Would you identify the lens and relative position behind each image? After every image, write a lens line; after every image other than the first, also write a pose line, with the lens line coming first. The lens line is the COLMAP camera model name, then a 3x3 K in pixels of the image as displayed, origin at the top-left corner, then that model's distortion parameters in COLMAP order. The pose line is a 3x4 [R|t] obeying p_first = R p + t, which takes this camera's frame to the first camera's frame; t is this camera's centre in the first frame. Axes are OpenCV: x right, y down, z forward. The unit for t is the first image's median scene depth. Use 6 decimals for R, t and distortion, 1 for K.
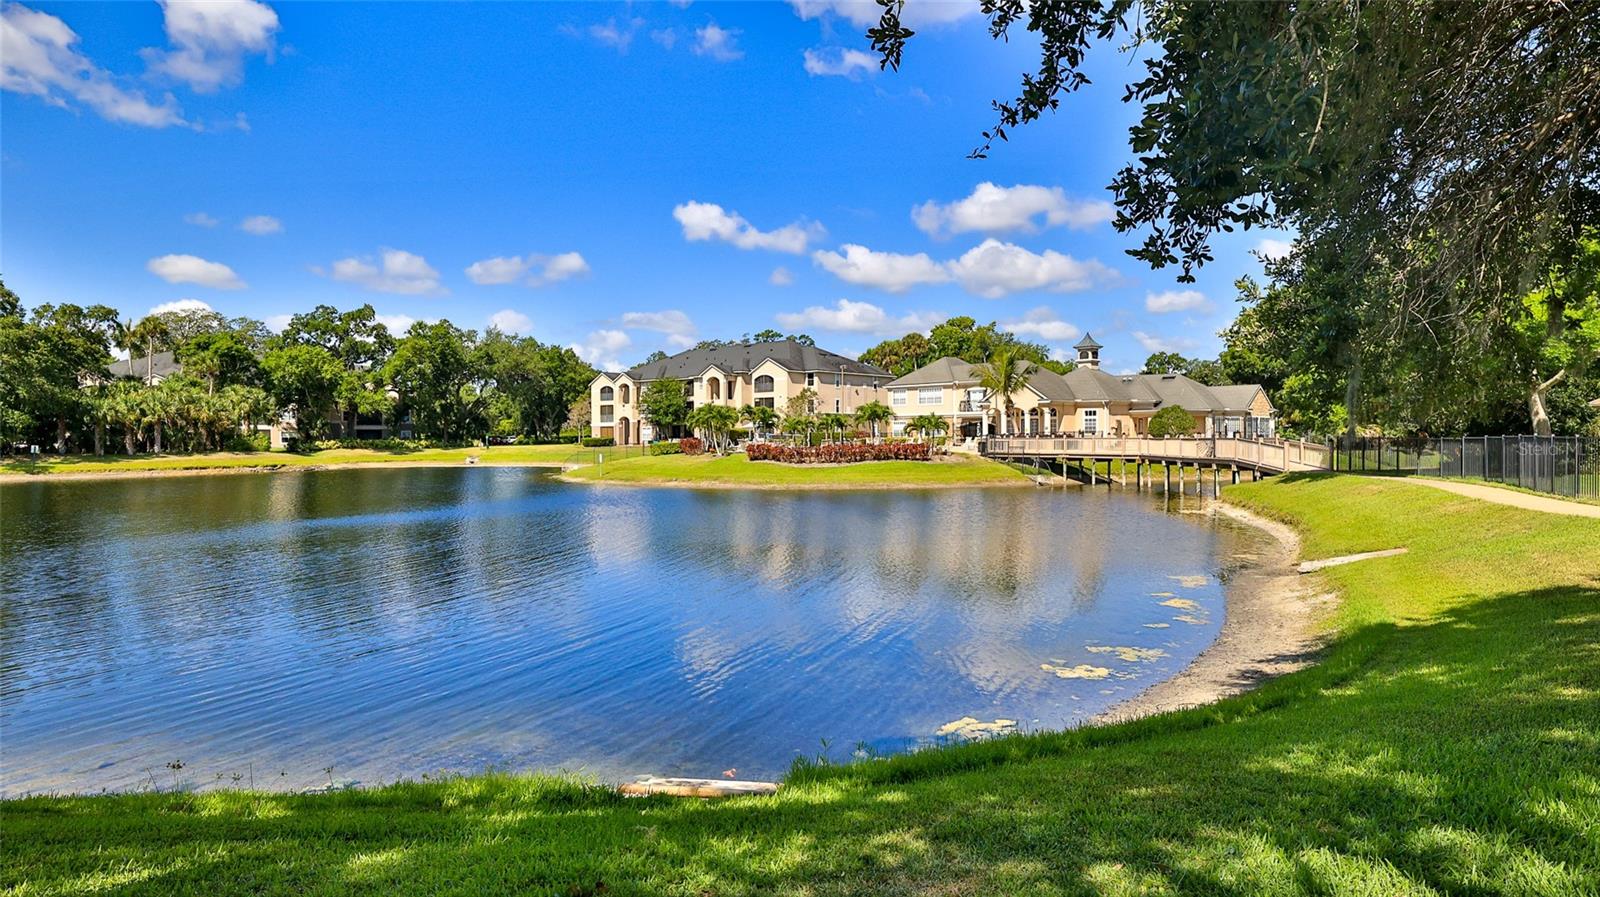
lens RADIAL K [[917.5, 0, 800.0], [0, 917.5, 448.5], [0, 0, 1]] dist [0.000425, -0.000033]
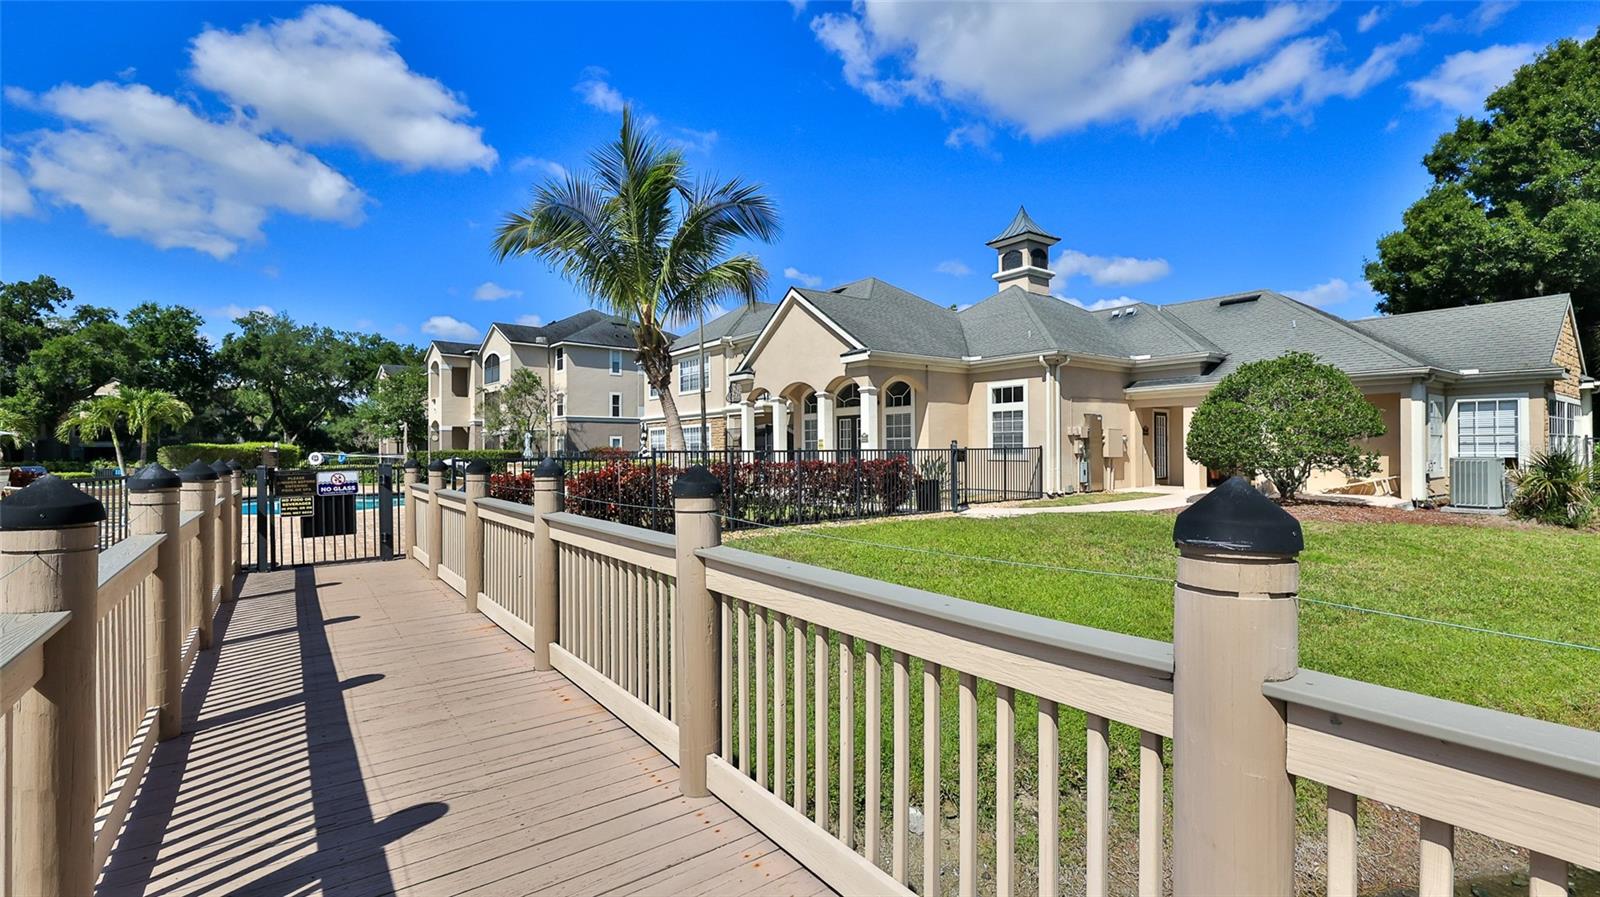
lens RADIAL K [[697.5, 0, 800.0], [0, 697.5, 448.5], [0, 0, 1]] dist [0.000298, 0.000149]
pose [[0.993809, -0.004027, -0.111026, 0.265509], [0.002558, 0.999907, -0.013372, -0.015014], [0.111070, 0.013006, 0.993727, 0.724633]]
